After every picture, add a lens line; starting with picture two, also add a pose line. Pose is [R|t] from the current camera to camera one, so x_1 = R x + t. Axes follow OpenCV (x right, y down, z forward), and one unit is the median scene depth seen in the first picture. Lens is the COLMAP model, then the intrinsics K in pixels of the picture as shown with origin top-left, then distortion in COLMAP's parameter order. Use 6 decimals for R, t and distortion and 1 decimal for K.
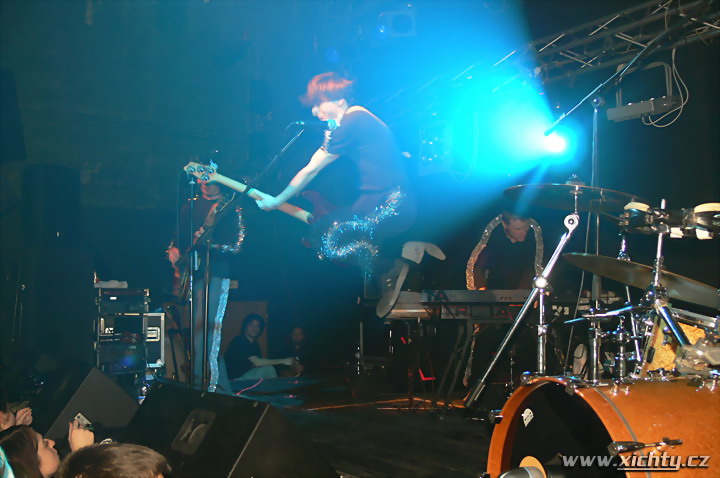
lens RADIAL K [[767.1, 0, 360.0], [0, 767.1, 239.0], [0, 0, 1]] dist [-0.179893, 0.196008]
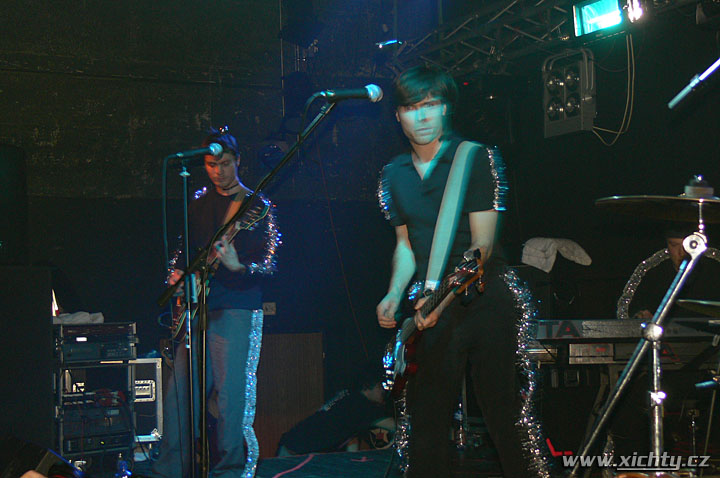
lens RADIAL K [[1245.6, 0, 360.0], [0, 1245.6, 239.0], [0, 0, 1]] dist [-0.055474, 0.030352]
pose [[0.994105, -0.029165, -0.104424, 0.047470], [0.031025, 0.999387, 0.016225, -0.028898], [0.103886, -0.019369, 0.994401, -0.086909]]
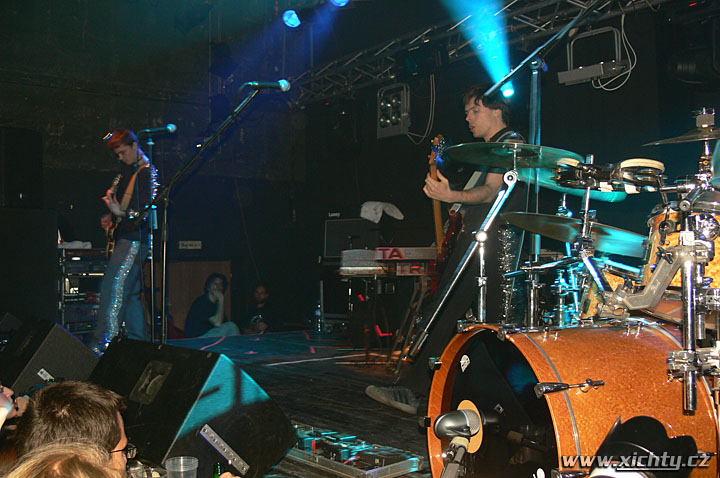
lens RADIAL K [[754.9, 0, 360.0], [0, 754.9, 239.0], [0, 0, 1]] dist [-0.194034, 0.222690]
pose [[0.998971, -0.003555, 0.045207, 0.012947], [0.001305, 0.998763, 0.049705, 0.004914], [-0.045328, -0.049595, 0.997740, -0.011899]]
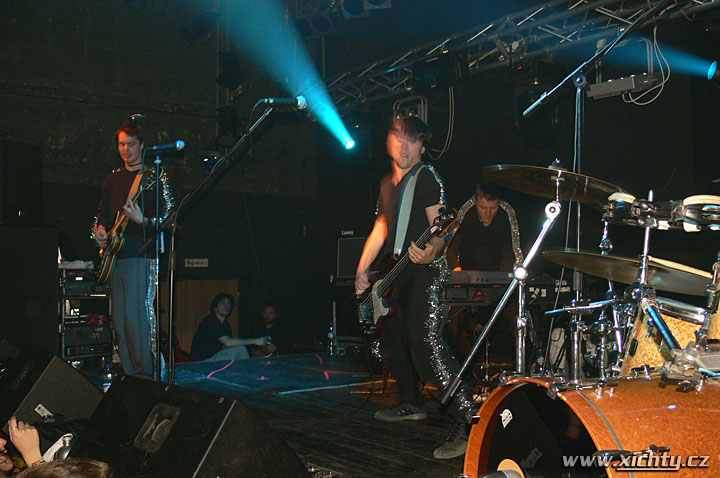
lens RADIAL K [[775.0, 0, 360.0], [0, 775.0, 239.0], [0, 0, 1]] dist [-0.182998, 0.228073]
pose [[0.999432, -0.001291, 0.033683, 0.002400], [0.000116, 0.999392, 0.034858, -0.010233], [-0.033707, -0.034834, 0.998825, 0.022610]]
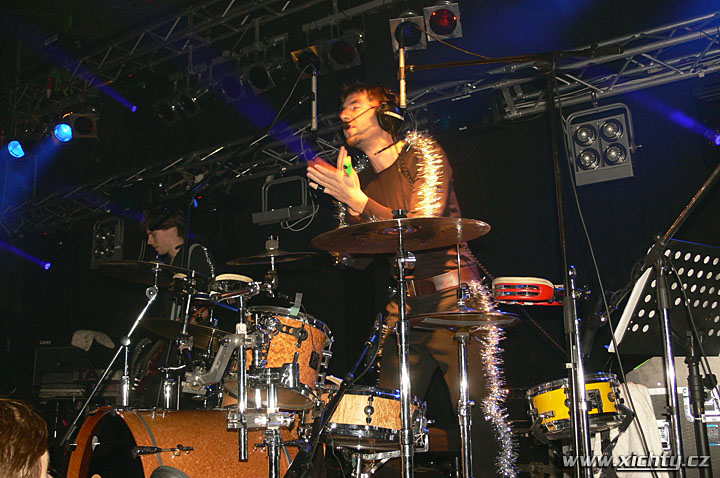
lens RADIAL K [[754.9, 0, 360.0], [0, 754.9, 239.0], [0, 0, 1]] dist [-0.194034, 0.222690]
pose [[0.928601, 0.055971, 0.366834, 0.073383], [-0.004723, 0.990262, -0.139137, 0.030202], [-0.371050, 0.127470, 0.919823, -0.139630]]
